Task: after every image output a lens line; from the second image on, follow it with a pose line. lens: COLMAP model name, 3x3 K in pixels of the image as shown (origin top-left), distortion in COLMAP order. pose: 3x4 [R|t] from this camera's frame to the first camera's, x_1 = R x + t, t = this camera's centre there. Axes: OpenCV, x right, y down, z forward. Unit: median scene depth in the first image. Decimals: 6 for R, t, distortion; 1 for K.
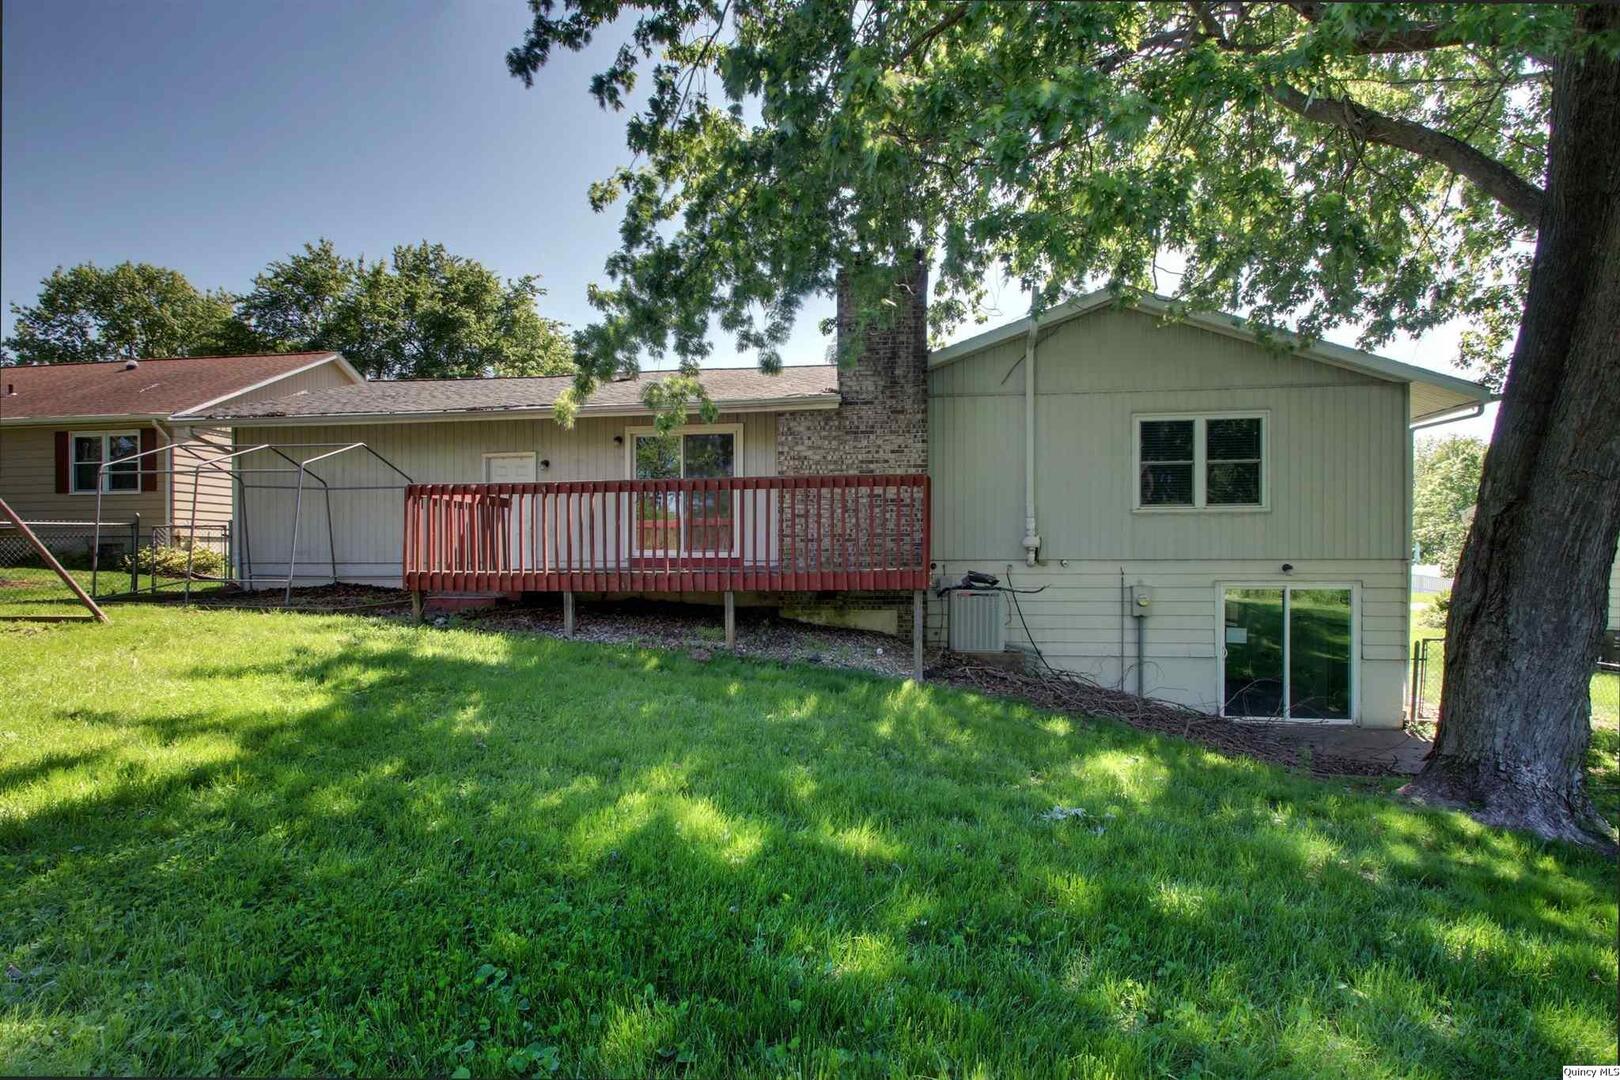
lens RADIAL K [[784.4, 0, 810.0], [0, 784.4, 540.0], [0, 0, 1]] dist [0.011486, -0.016985]
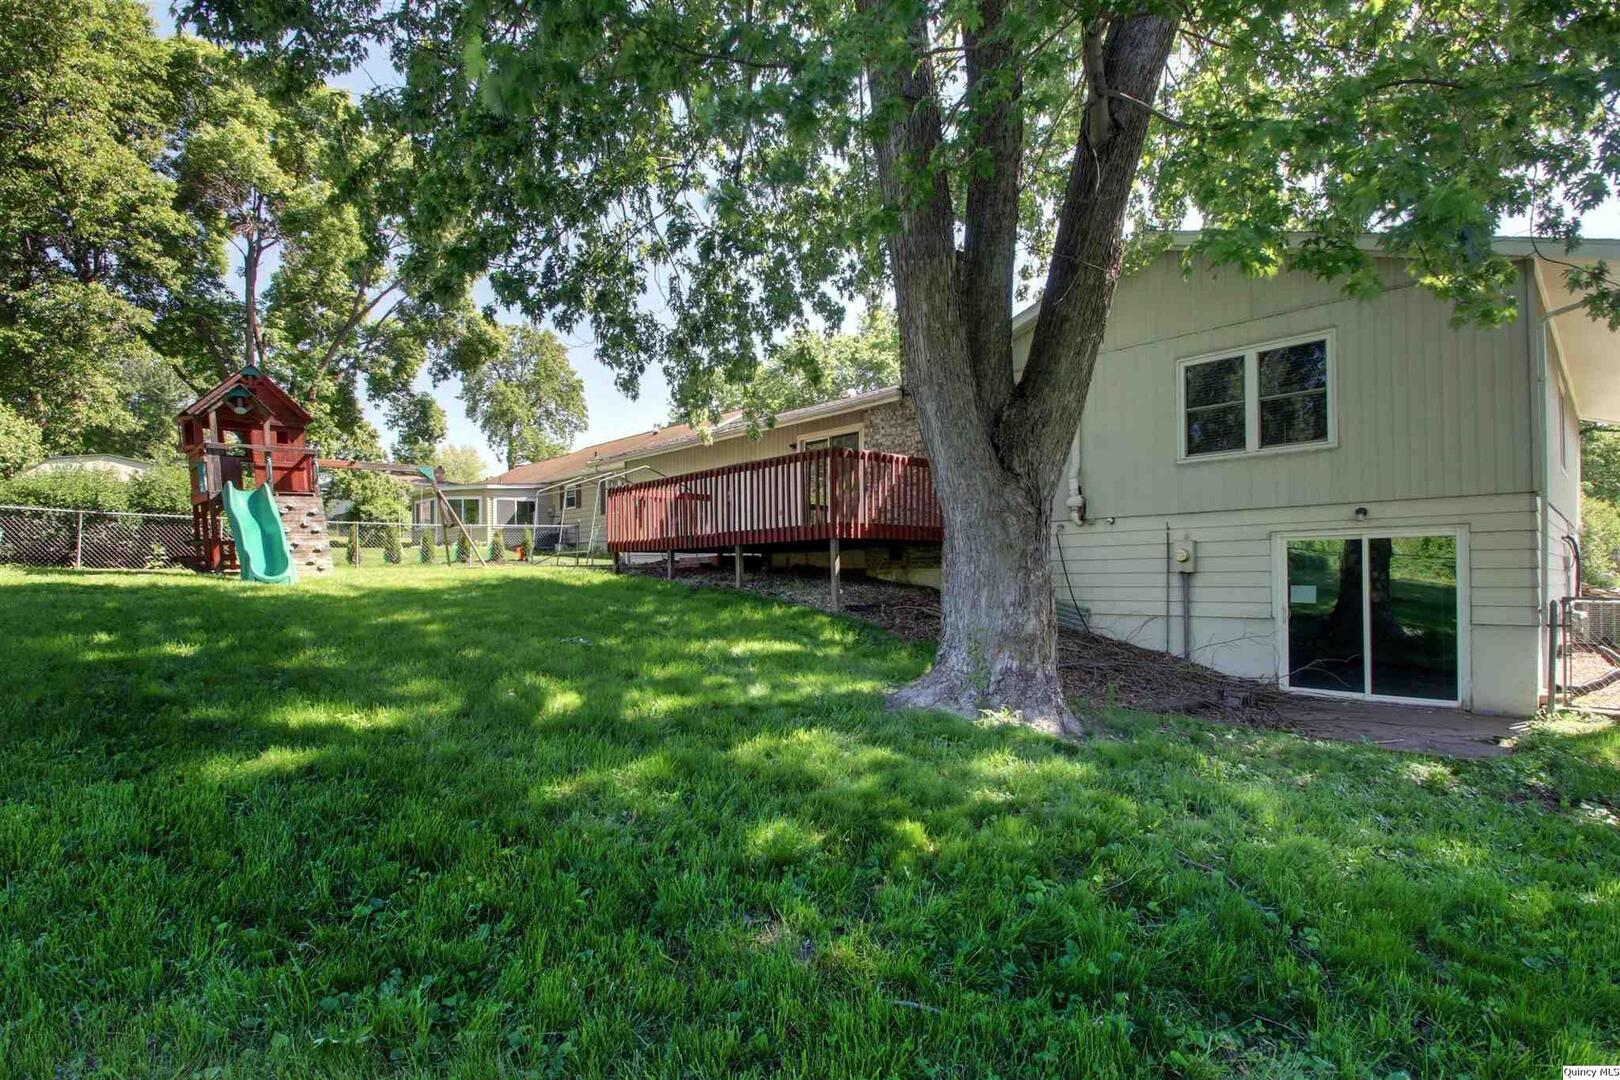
lens RADIAL K [[784.4, 0, 810.0], [0, 784.4, 540.0], [0, 0, 1]] dist [0.011486, -0.016985]
pose [[0.778119, -0.033550, -0.627221, 0.662234], [0.026467, 0.999437, -0.020626, 0.064902], [0.627559, -0.000551, 0.778568, -0.013580]]
